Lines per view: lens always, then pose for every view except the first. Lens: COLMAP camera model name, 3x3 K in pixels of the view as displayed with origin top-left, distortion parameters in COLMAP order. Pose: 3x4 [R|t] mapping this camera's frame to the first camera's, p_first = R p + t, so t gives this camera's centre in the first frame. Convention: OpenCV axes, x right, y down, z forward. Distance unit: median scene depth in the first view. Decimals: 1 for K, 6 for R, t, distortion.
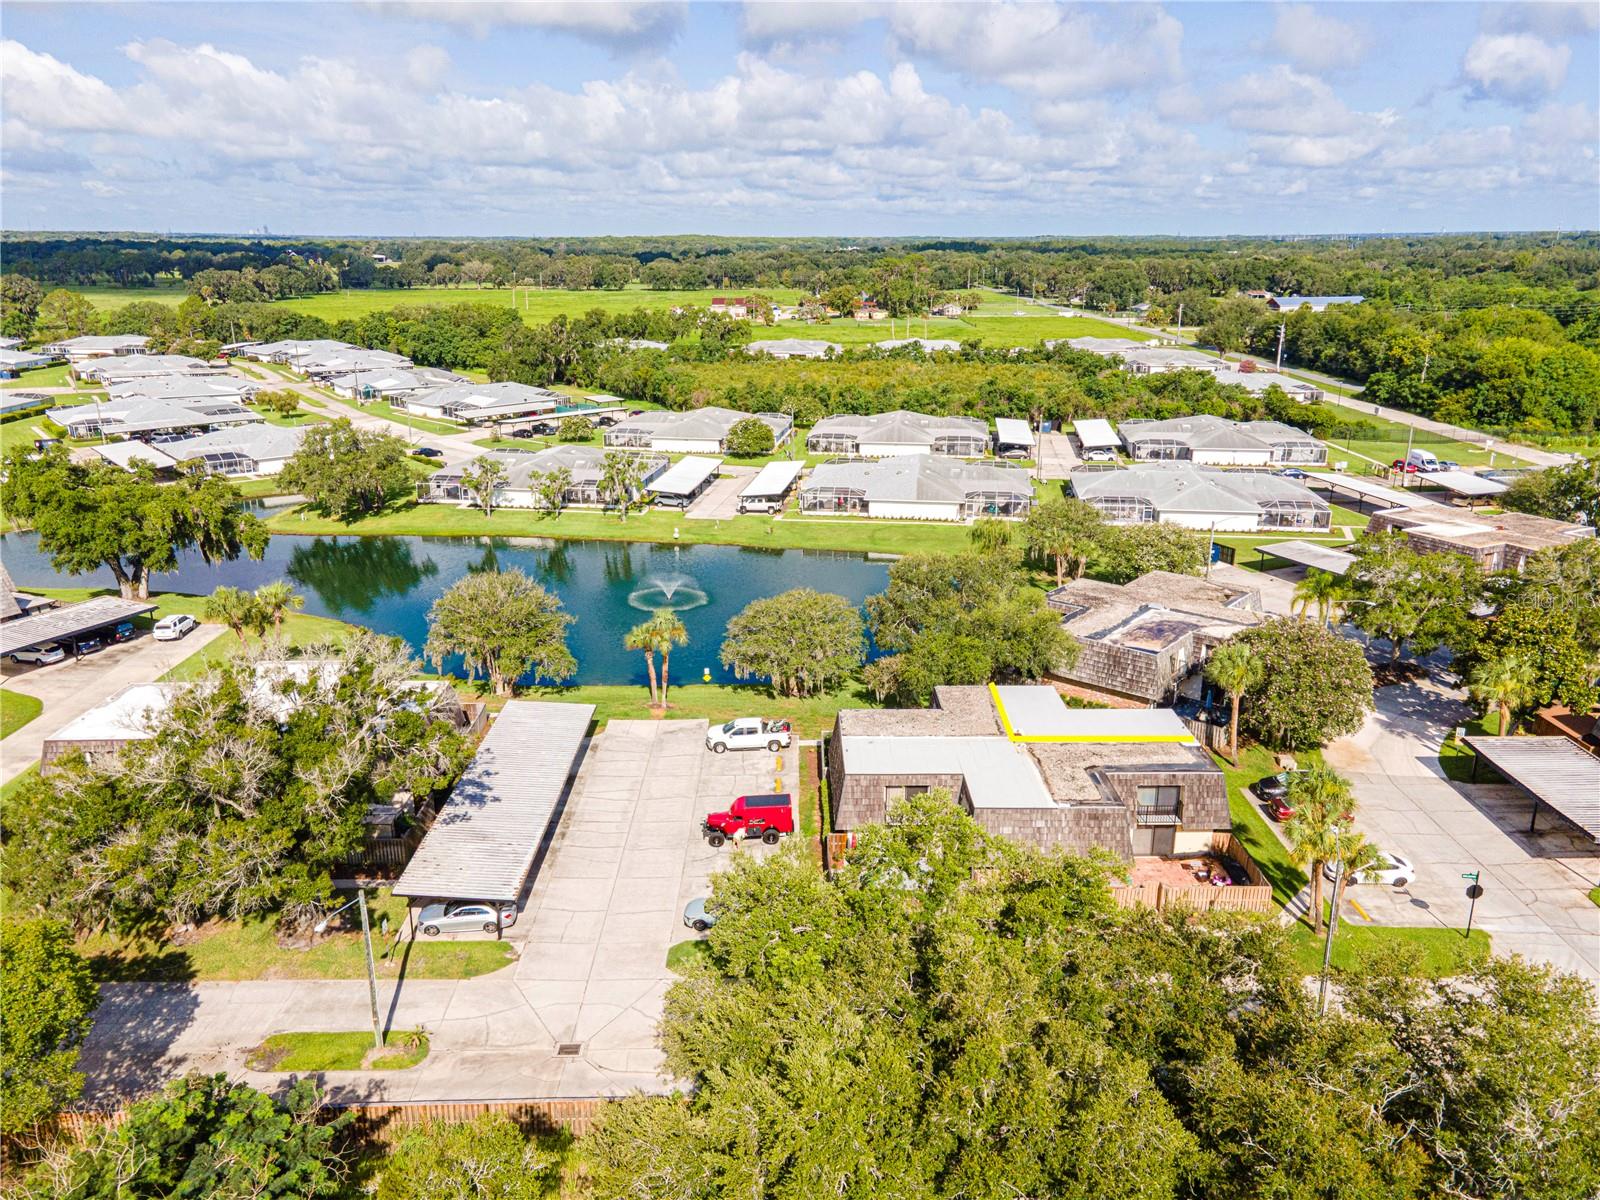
lens RADIAL K [[1162.5, 0, 800.0], [0, 1162.5, 600.0], [0, 0, 1]] dist [0.041491, 0.007547]
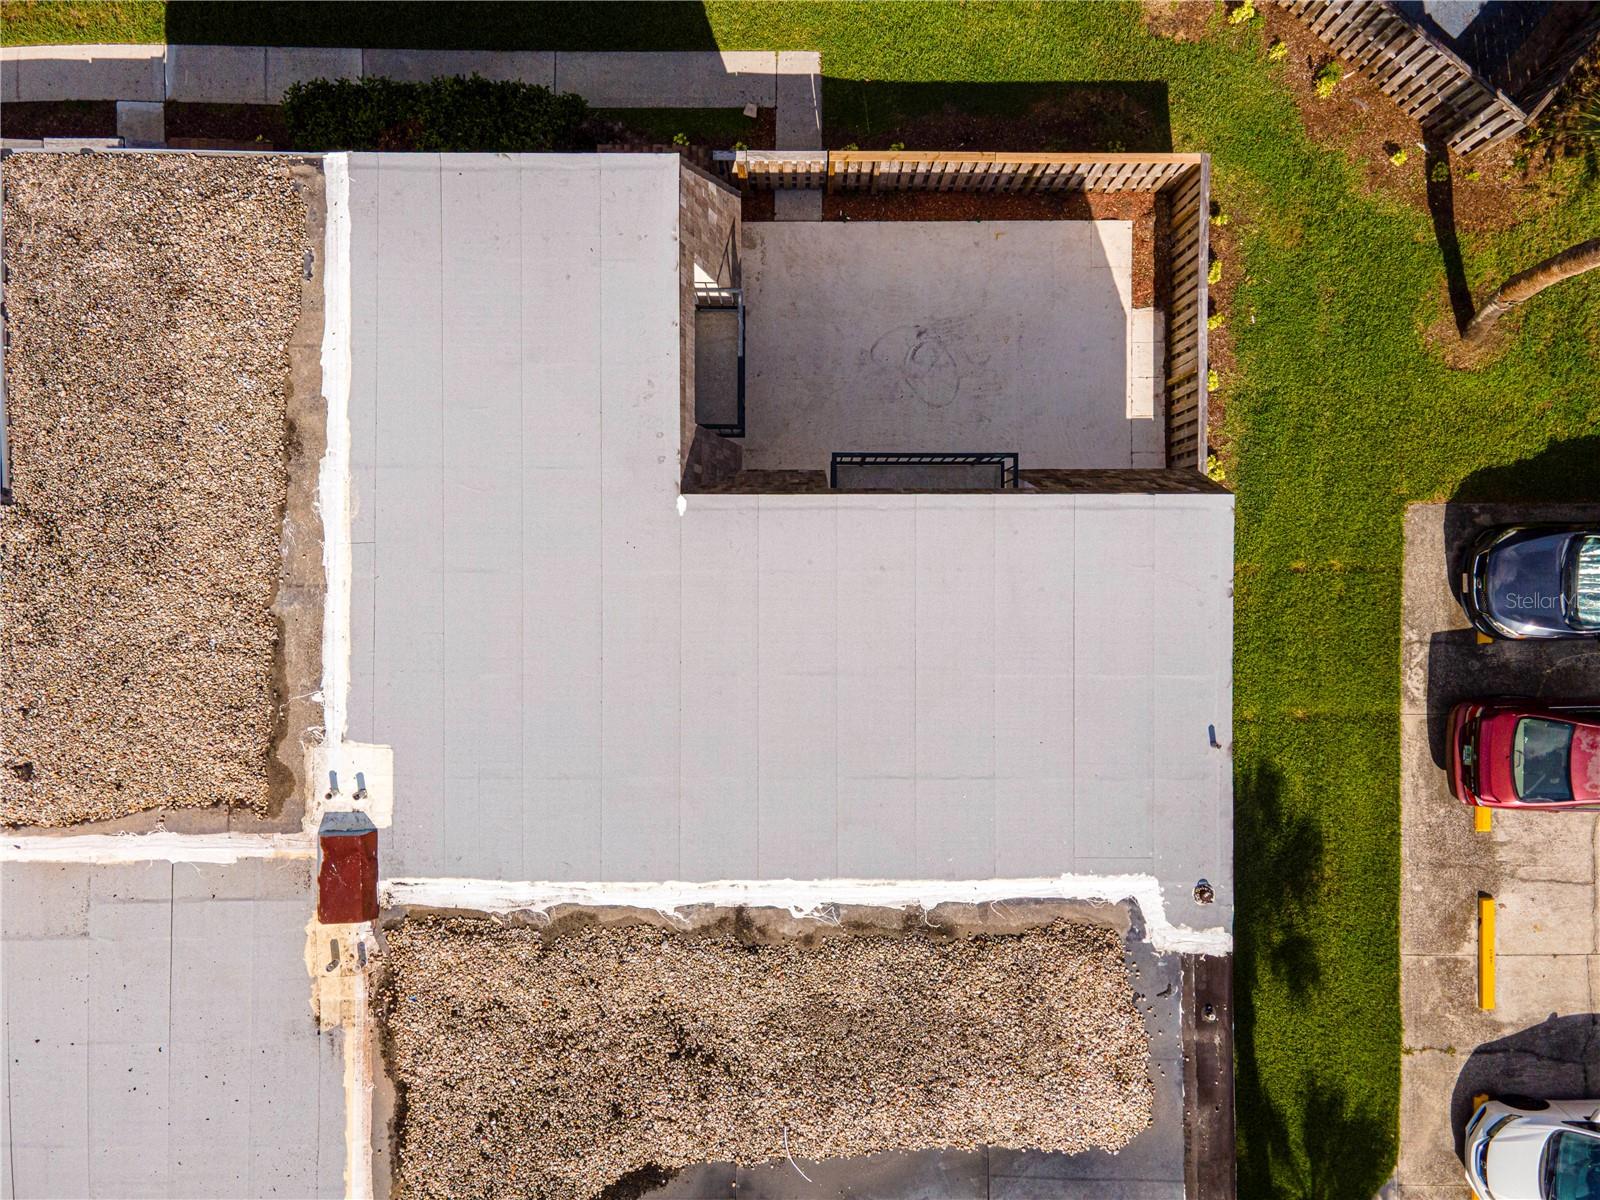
lens RADIAL K [[1162.5, 0, 800.0], [0, 1162.5, 600.0], [0, 0, 1]] dist [0.041491, 0.007547]
pose [[0.999985, 0.004523, -0.003020, 0.227796], [0.001608, 0.284559, 0.958657, -0.074836], [0.005196, -0.958648, 0.284547, 0.849095]]
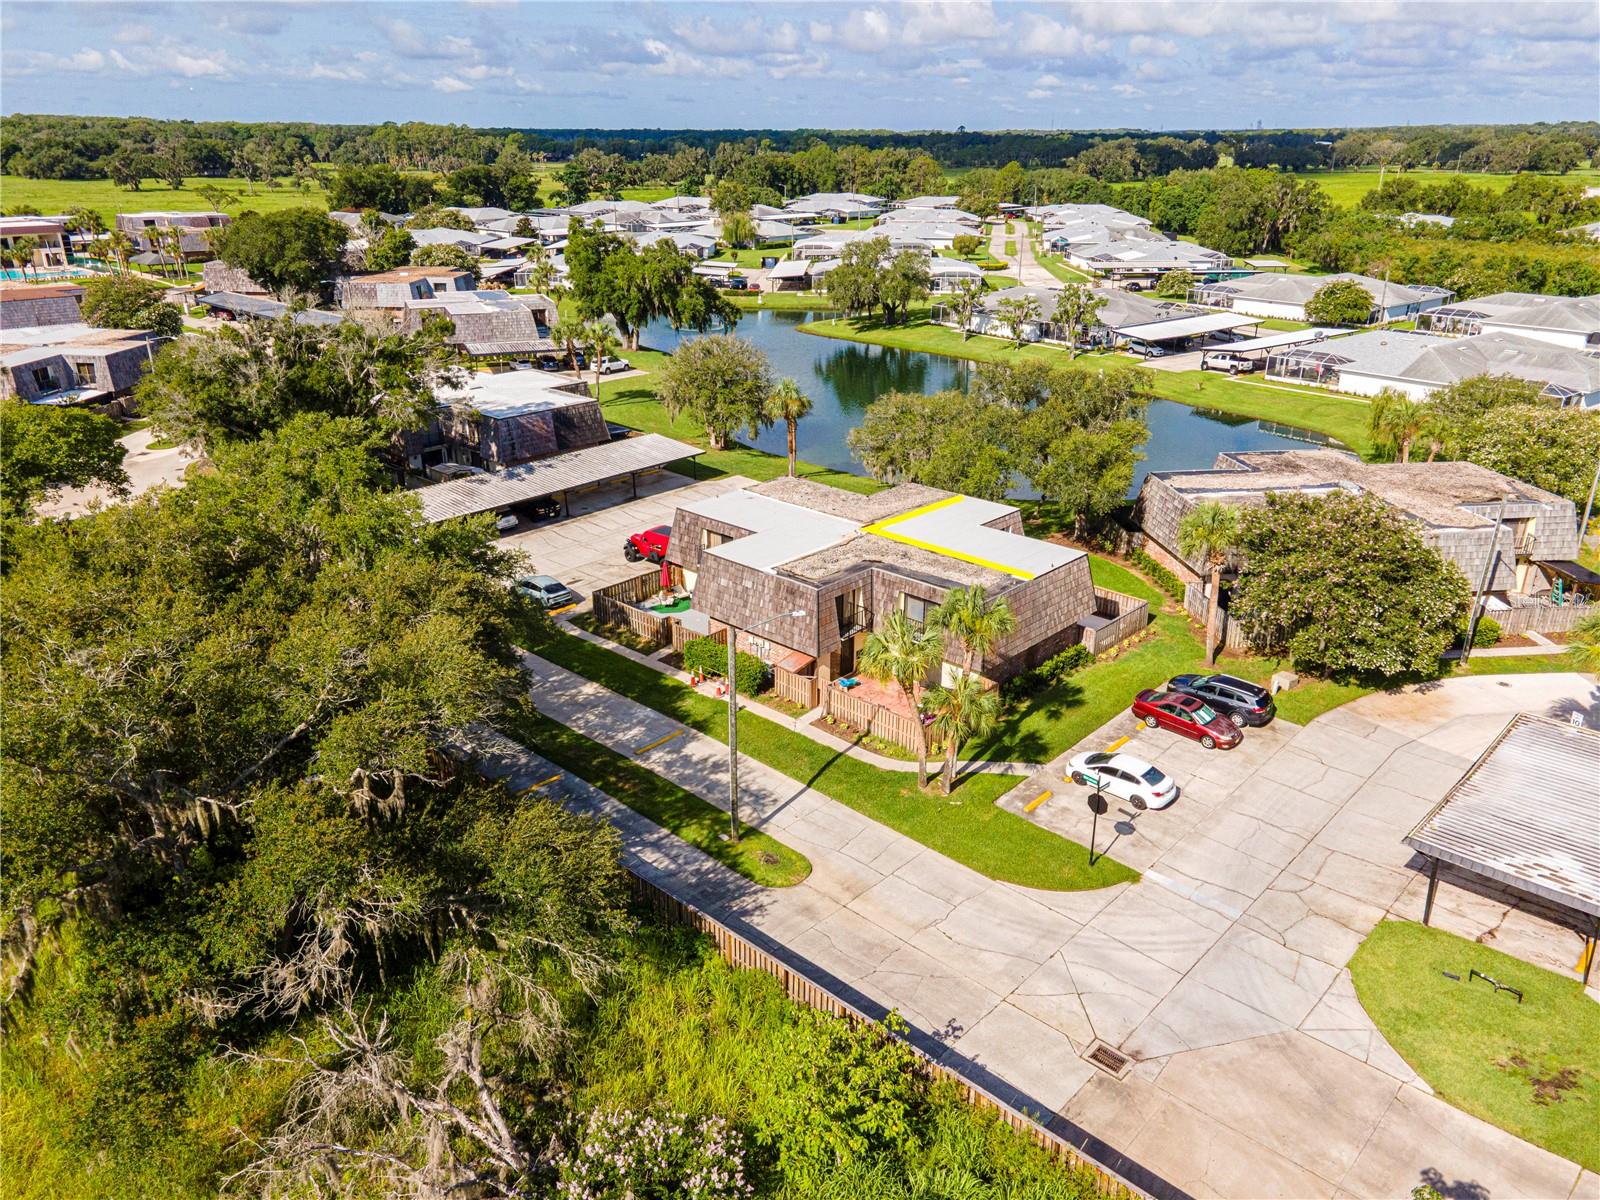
lens RADIAL K [[1162.5, 0, 800.0], [0, 1162.5, 600.0], [0, 0, 1]] dist [0.041491, 0.007547]
pose [[0.726033, 0.259734, -0.636721, 0.631830], [-0.209134, 0.965466, 0.155368, 0.037828], [0.655087, 0.020358, 0.755279, 0.243597]]
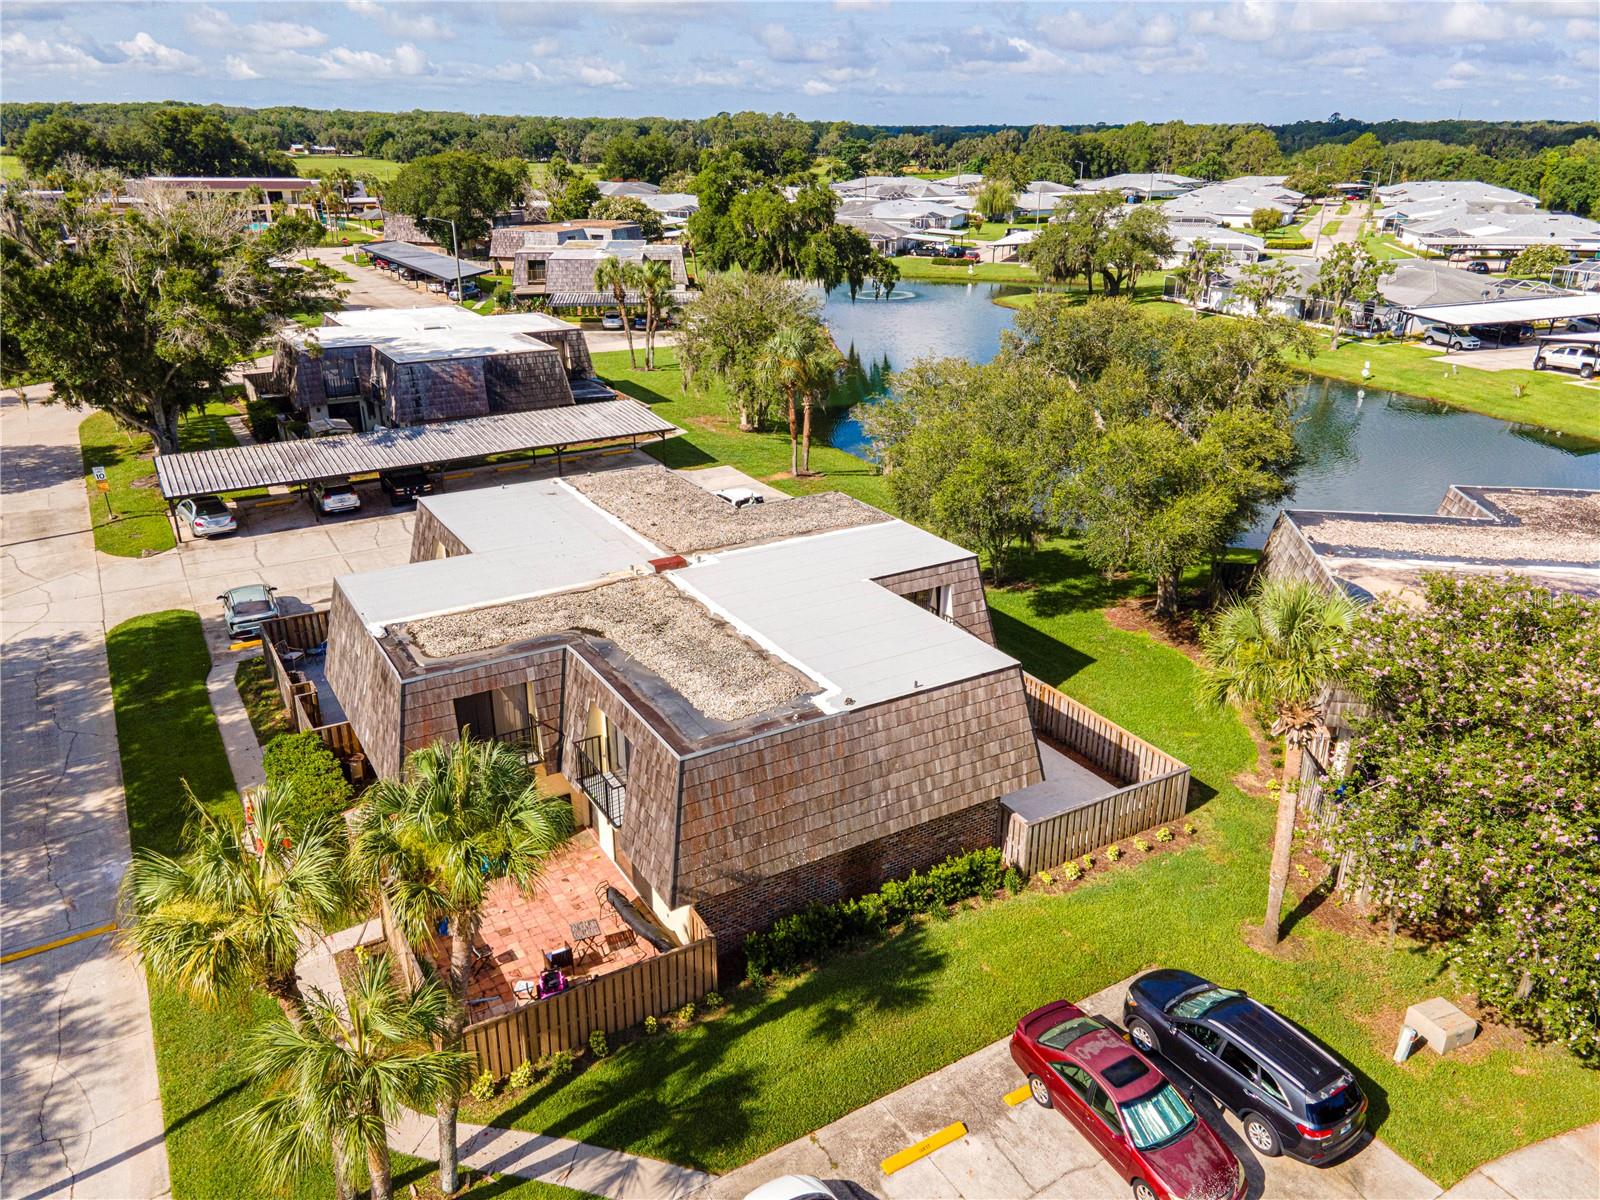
lens RADIAL K [[1166.4, 0, 800.0], [0, 1166.4, 600.0], [0, 0, 1]] dist [0.025257, 0.050320]
pose [[0.508892, 0.325738, -0.796821, 0.528523], [-0.263737, 0.940126, 0.215884, 0.009285], [0.819434, 0.100289, 0.564332, 0.660010]]
